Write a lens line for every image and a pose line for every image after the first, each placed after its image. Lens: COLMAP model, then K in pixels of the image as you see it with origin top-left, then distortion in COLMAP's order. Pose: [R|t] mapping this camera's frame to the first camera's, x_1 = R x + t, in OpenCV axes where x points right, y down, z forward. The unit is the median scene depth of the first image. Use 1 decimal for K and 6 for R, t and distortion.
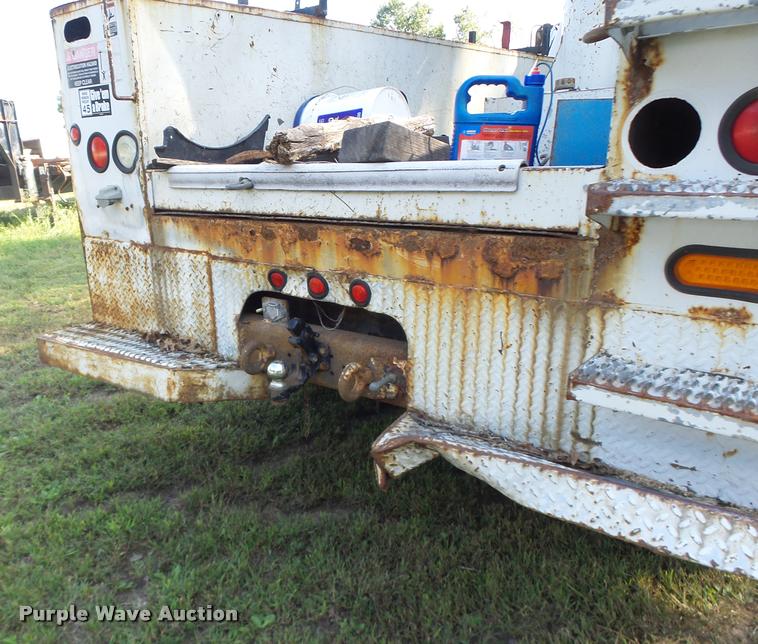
lens RADIAL K [[643.5, 0, 294.3], [0, 643.5, 353.9], [0, 0, 1]] dist [-0.011999, 0.011433]
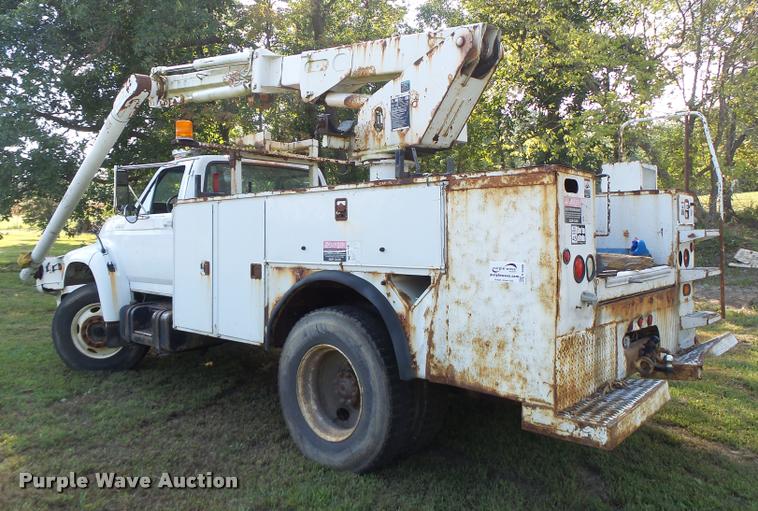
lens RADIAL K [[582.6, 0, 384.7], [0, 582.6, 233.0], [0, 0, 1]] dist [0.002579, -0.002298]
pose [[-0.013252, 0.047702, 0.998774, -1.896633], [0.317428, 0.947394, -0.041037, -0.571262], [-0.948190, 0.316495, -0.027697, 1.717738]]
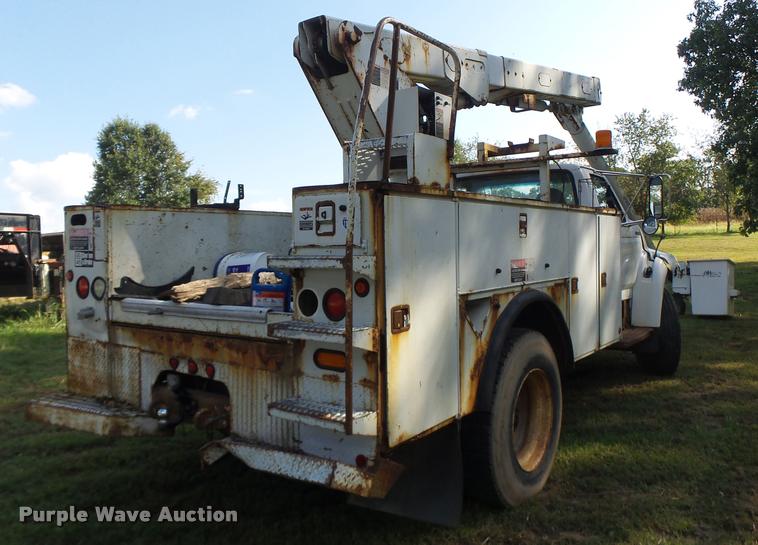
lens RADIAL K [[626.4, 0, 397.5], [0, 626.4, 252.6], [0, 0, 1]] dist [-0.012720, 0.018534]
pose [[0.990947, 0.028955, 0.131097, 0.357384], [0.011281, 0.955056, -0.296210, 0.113657], [-0.133781, 0.295007, 0.946083, -0.832751]]
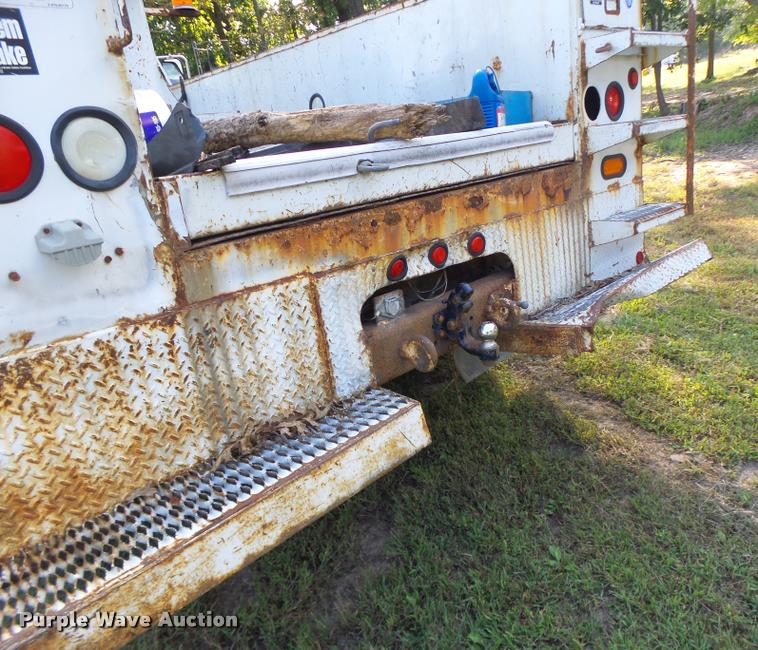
lens RADIAL K [[596.5, 0, 439.5], [0, 596.5, 332.1], [0, 0, 1]] dist [-0.025504, 0.018724]
pose [[0.042387, -0.286112, 0.957258, -0.874243], [0.412145, 0.877807, 0.244115, -0.220606], [-0.910132, 0.384182, 0.155127, 0.858661]]
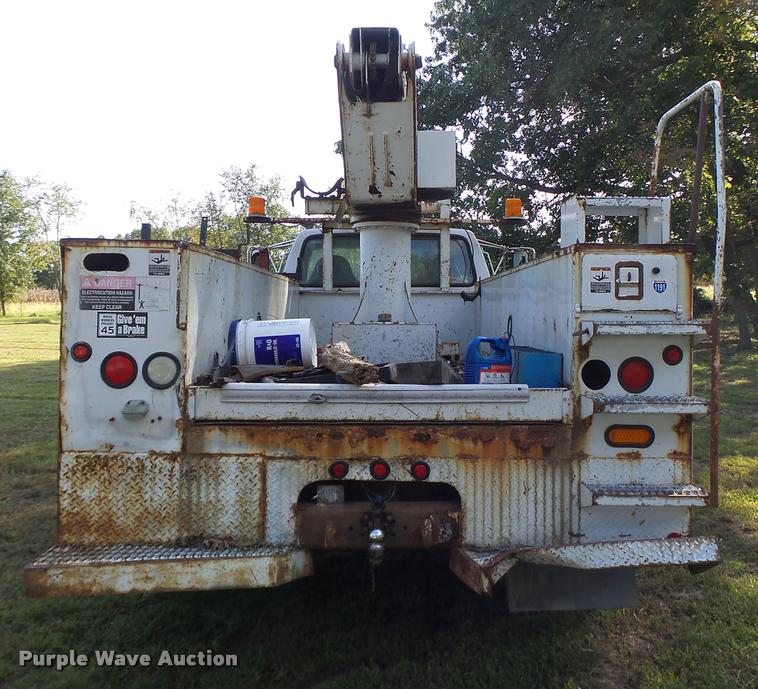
lens RADIAL K [[756.9, 0, 410.8], [0, 756.9, 310.7], [0, 0, 1]] dist [-0.021665, 0.000000]
pose [[0.717741, 0.050392, 0.694484, -1.009631], [0.179589, 0.950237, -0.254552, -0.005553], [-0.672752, 0.307425, 0.672975, -0.226213]]
